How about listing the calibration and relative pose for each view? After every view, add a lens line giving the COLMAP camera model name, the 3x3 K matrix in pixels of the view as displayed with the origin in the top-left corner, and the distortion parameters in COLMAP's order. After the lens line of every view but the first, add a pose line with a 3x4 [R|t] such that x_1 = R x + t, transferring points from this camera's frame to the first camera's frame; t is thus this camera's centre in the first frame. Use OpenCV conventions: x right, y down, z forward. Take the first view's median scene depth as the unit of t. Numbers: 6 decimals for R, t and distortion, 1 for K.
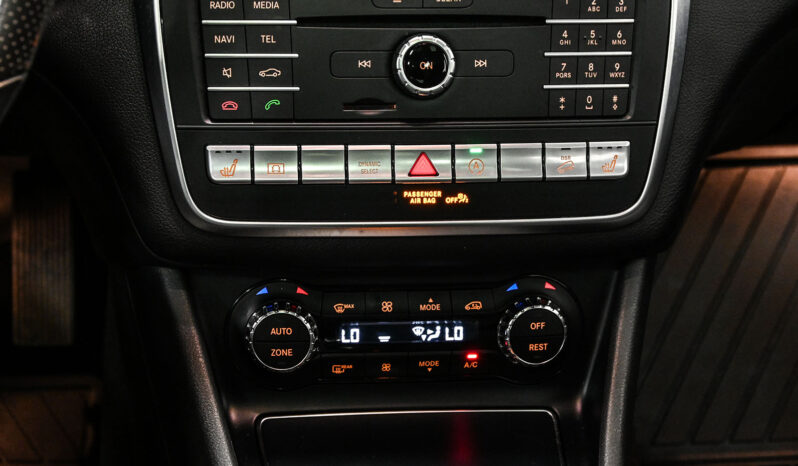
lens RADIAL K [[2199.9, 0, 399.0], [0, 2199.9, 233.0], [0, 0, 1]] dist [0.026178, -0.139692]
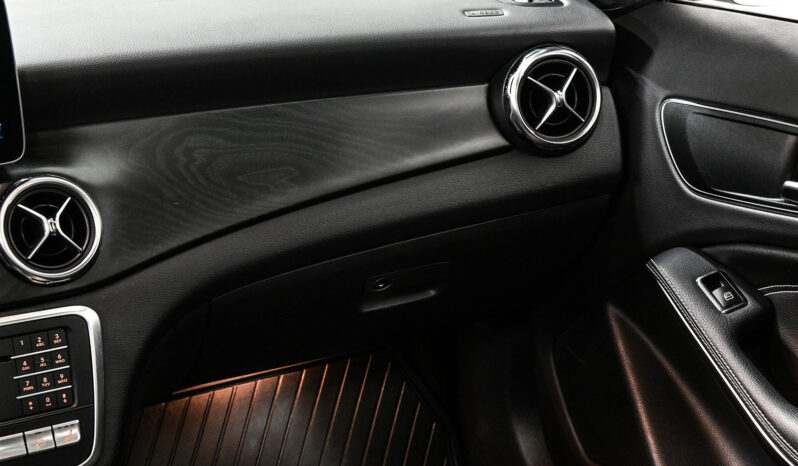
lens RADIAL K [[1445.3, 0, 399.0], [0, 1445.3, 233.0], [0, 0, 1]] dist [0.041315, -0.191996]
pose [[0.954968, -0.172448, 0.241451, 0.096995], [0.196887, 0.977086, -0.080863, -0.043456], [-0.221974, 0.124760, 0.967038, -0.101077]]
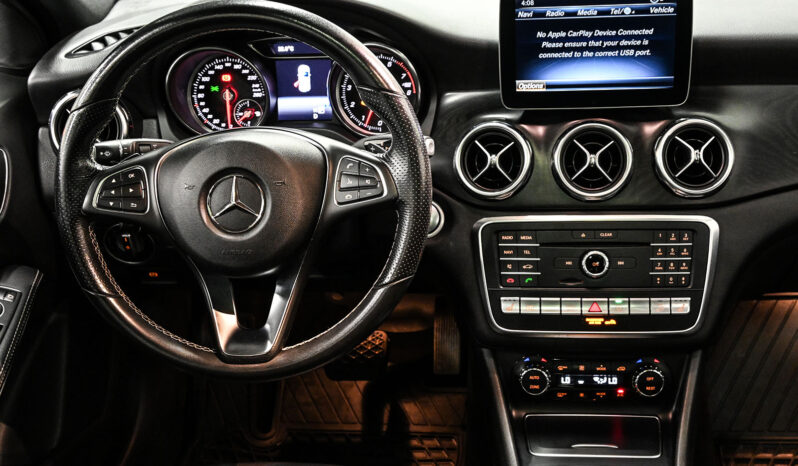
lens RADIAL K [[1085.4, 0, 399.0], [0, 1085.4, 233.0], [0, 0, 1]] dist [0.027014, 0.049343]
pose [[0.969103, 0.001460, -0.246651, 0.090830], [-0.016273, 0.998182, -0.058026, -0.038583], [0.246118, 0.060247, 0.967366, -0.144190]]
